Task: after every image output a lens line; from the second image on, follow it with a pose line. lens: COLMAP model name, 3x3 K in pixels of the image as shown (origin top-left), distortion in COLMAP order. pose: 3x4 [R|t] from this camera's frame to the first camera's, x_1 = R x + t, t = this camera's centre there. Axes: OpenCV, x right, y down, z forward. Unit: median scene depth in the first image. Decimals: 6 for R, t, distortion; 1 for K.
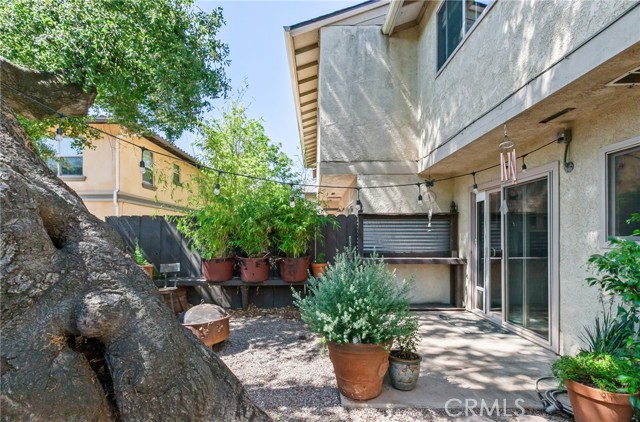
lens RADIAL K [[305.8, 0, 318.3], [0, 305.8, 236.7], [0, 0, 1]] dist [0.000268, 0.000107]
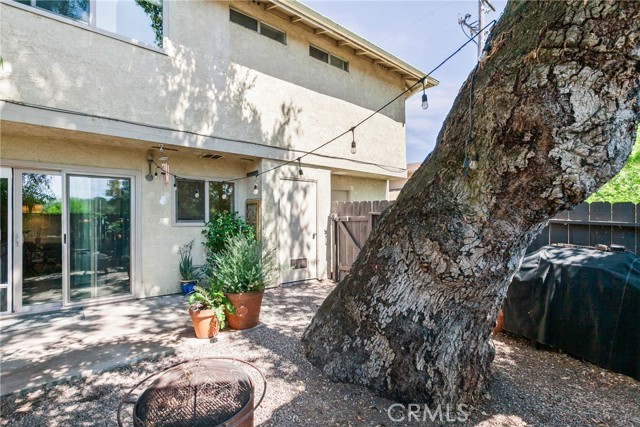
lens RADIAL K [[290.5, 0, 320.0], [0, 290.5, 213.5], [0, 0, 1]] dist [0.000467, 0.000195]
pose [[-0.627132, 0.018843, 0.778685, -0.841389], [0.007225, 0.999805, -0.018376, -0.003863], [-0.778880, -0.005898, -0.627146, 1.132204]]
